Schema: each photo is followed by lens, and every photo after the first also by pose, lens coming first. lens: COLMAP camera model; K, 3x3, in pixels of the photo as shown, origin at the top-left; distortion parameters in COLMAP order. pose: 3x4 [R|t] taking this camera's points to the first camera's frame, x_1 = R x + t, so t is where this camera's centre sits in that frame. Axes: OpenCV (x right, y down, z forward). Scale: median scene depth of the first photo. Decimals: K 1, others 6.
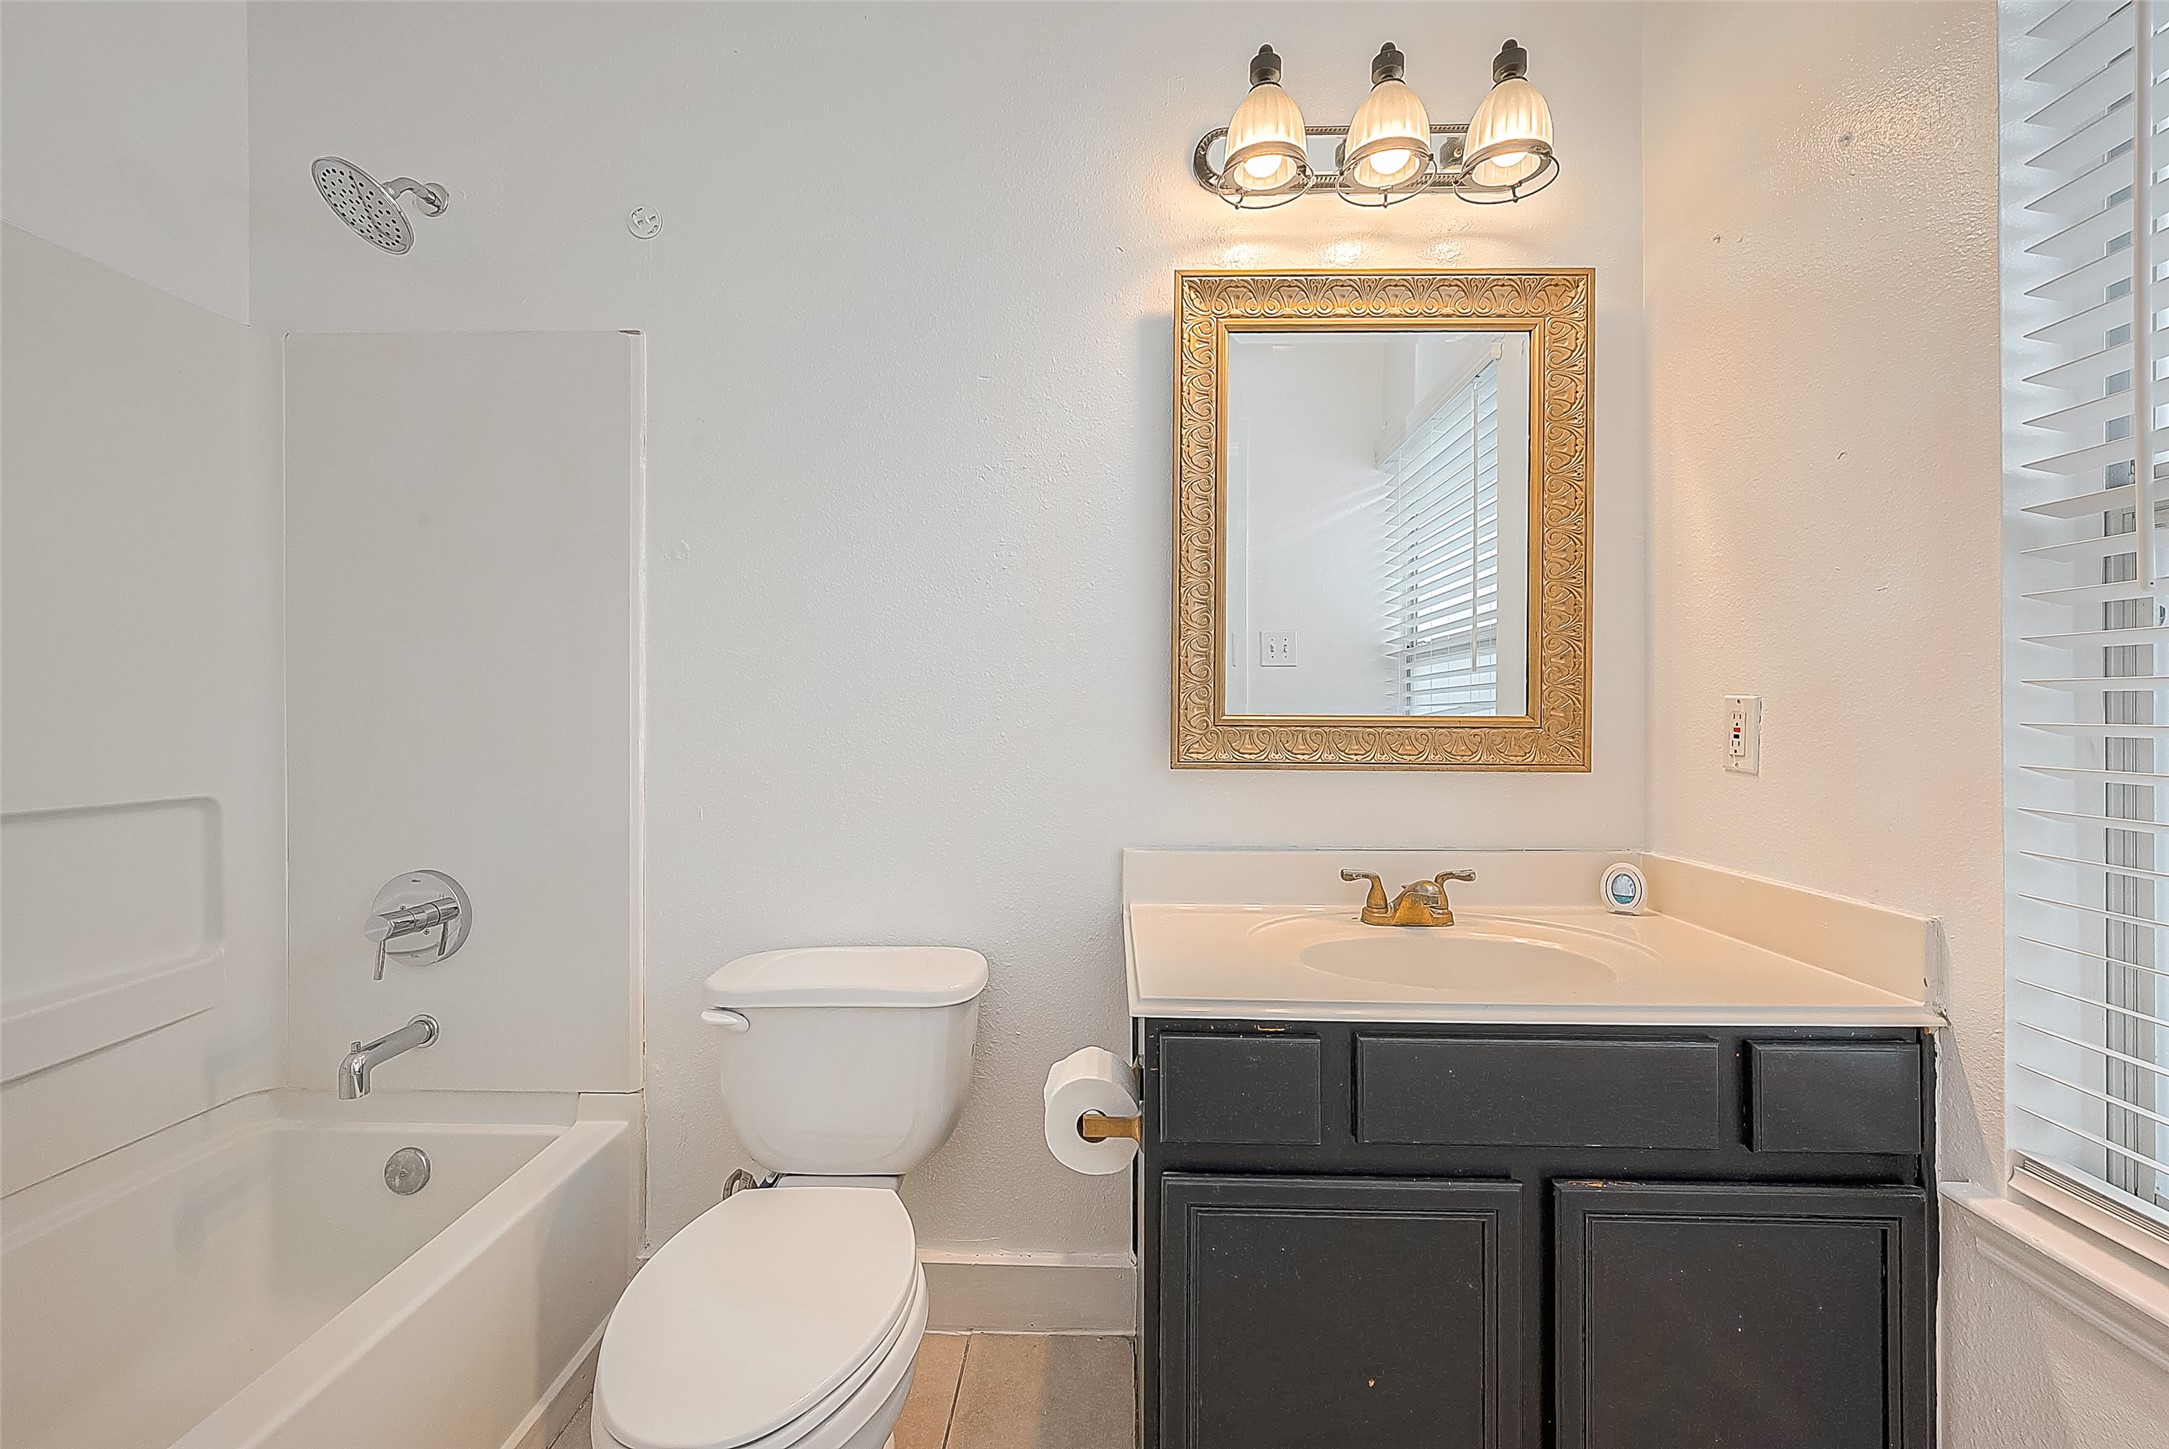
lens RADIAL K [[857.6, 0, 1080.1], [0, 857.6, 720.6], [0, 0, 1]] dist [-0.001796, 0.001176]
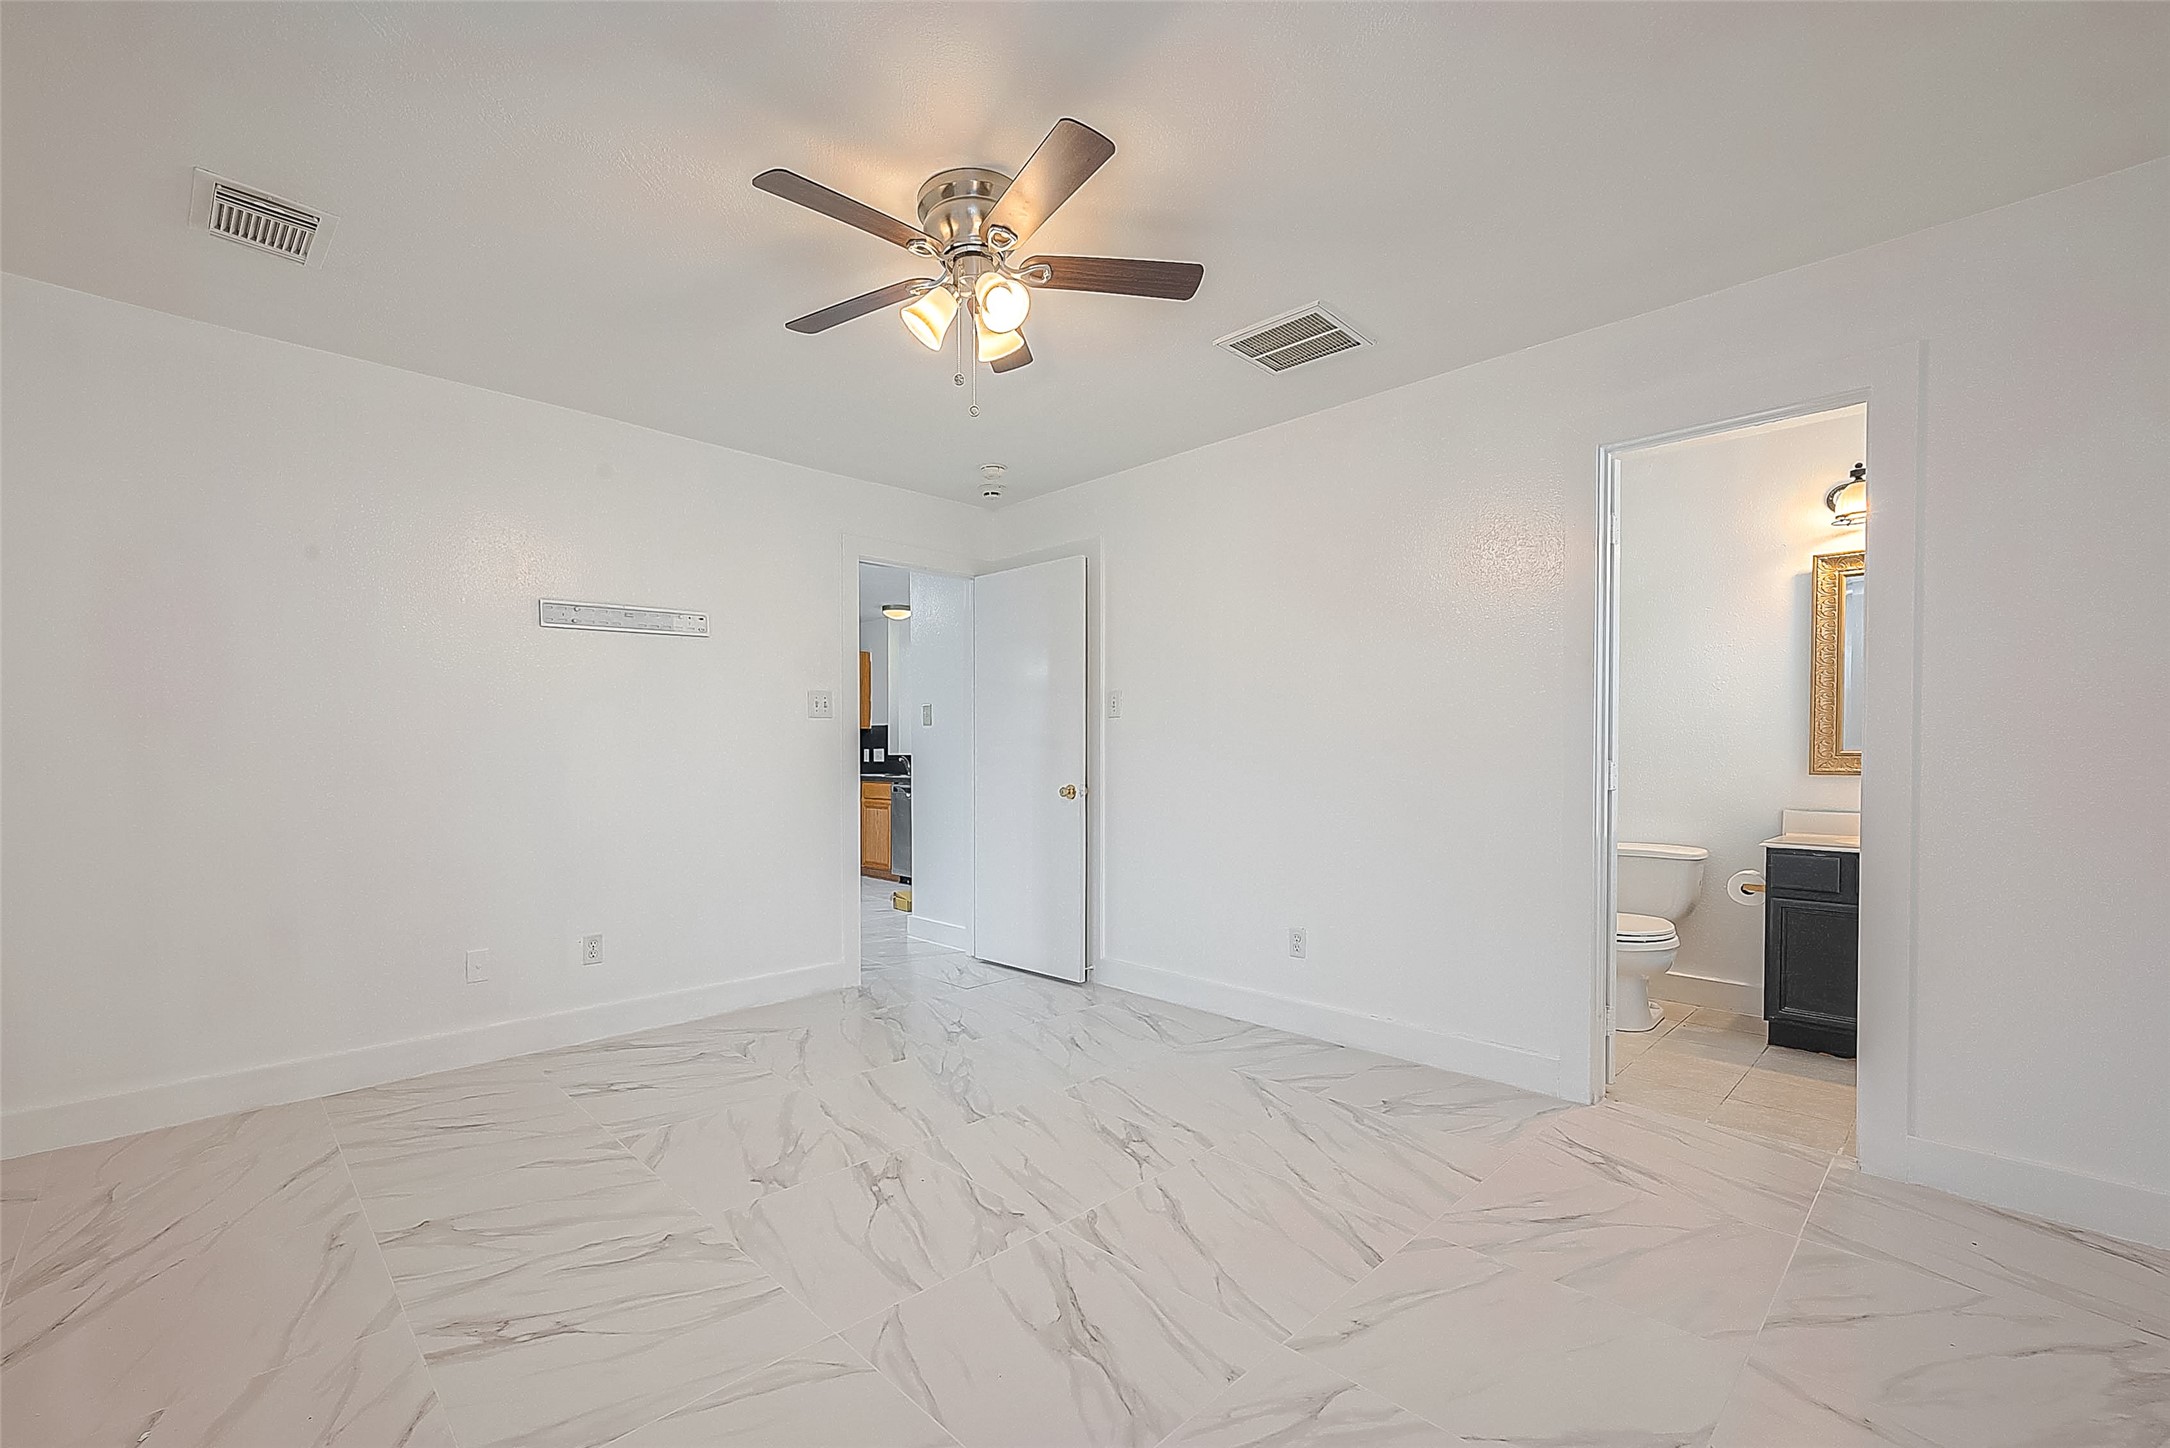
lens RADIAL K [[858.0, 0, 1077.2], [0, 858.0, 736.4], [0, 0, 1]] dist [-0.001796, 0.001176]
pose [[0.728179, 0.007005, -0.685351, 0.240698], [-0.002801, 0.999970, 0.007245, -0.052958], [0.685381, -0.003356, 0.728177, -1.884292]]
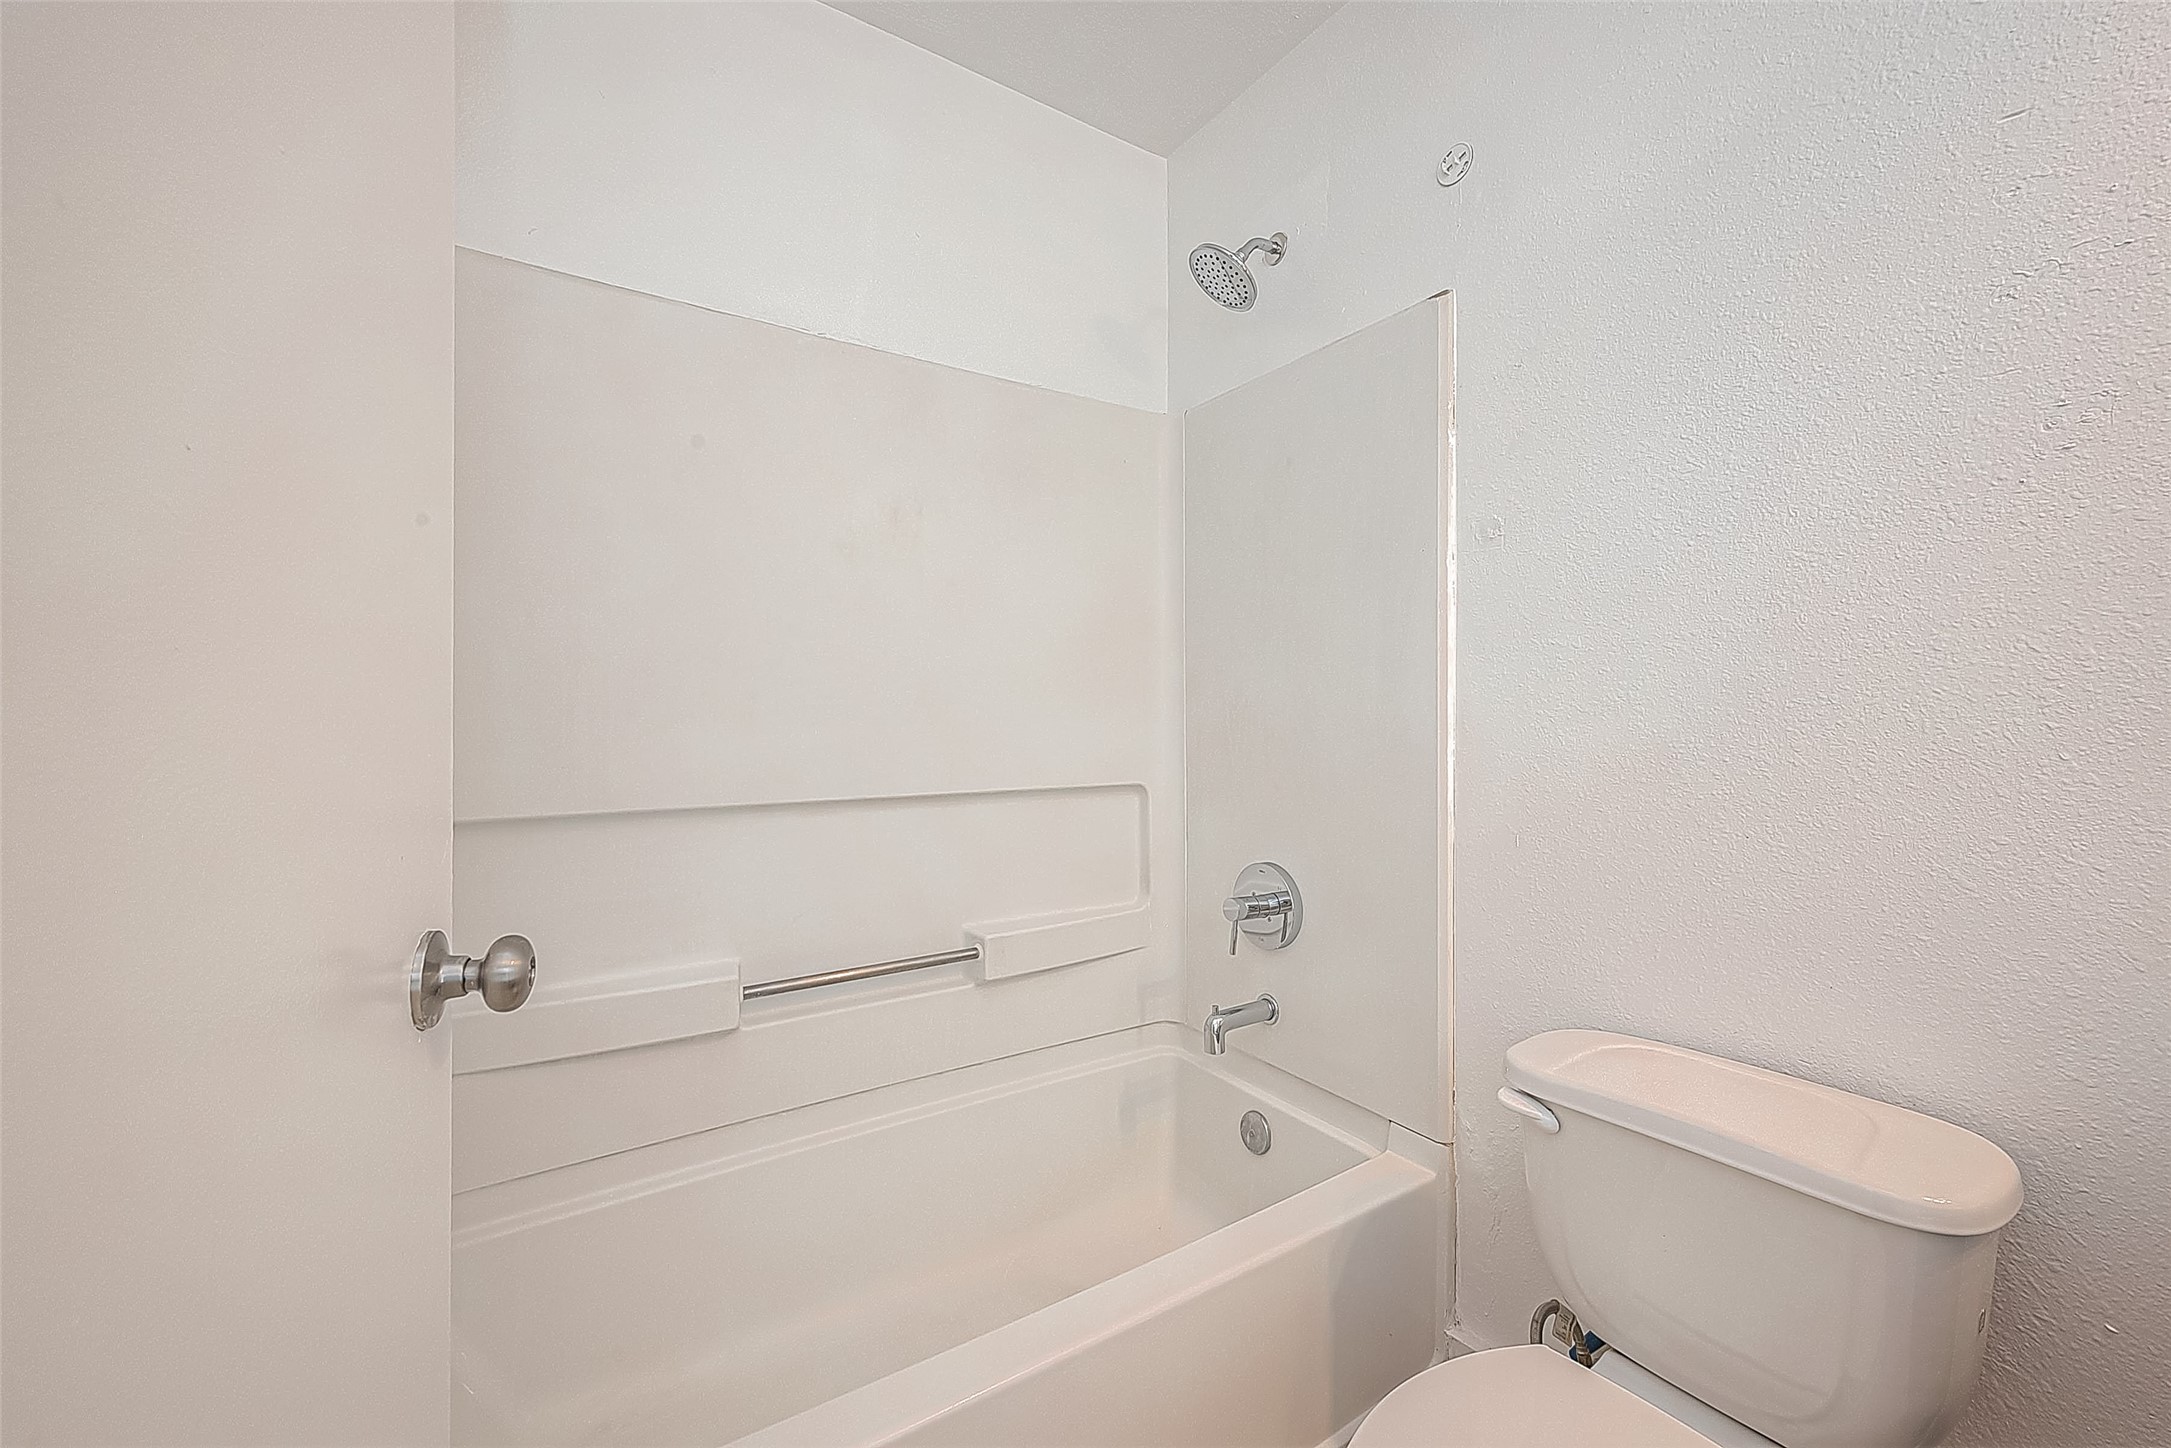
lens RADIAL K [[858.4, 0, 1081.2], [0, 858.4, 721.7], [0, 0, 1]] dist [-0.001796, 0.001176]
pose [[0.576740, -0.000382, -0.816928, -0.006440], [-0.003424, 0.999990, -0.002886, -0.002160], [0.816921, 0.004462, 0.576733, 0.177627]]
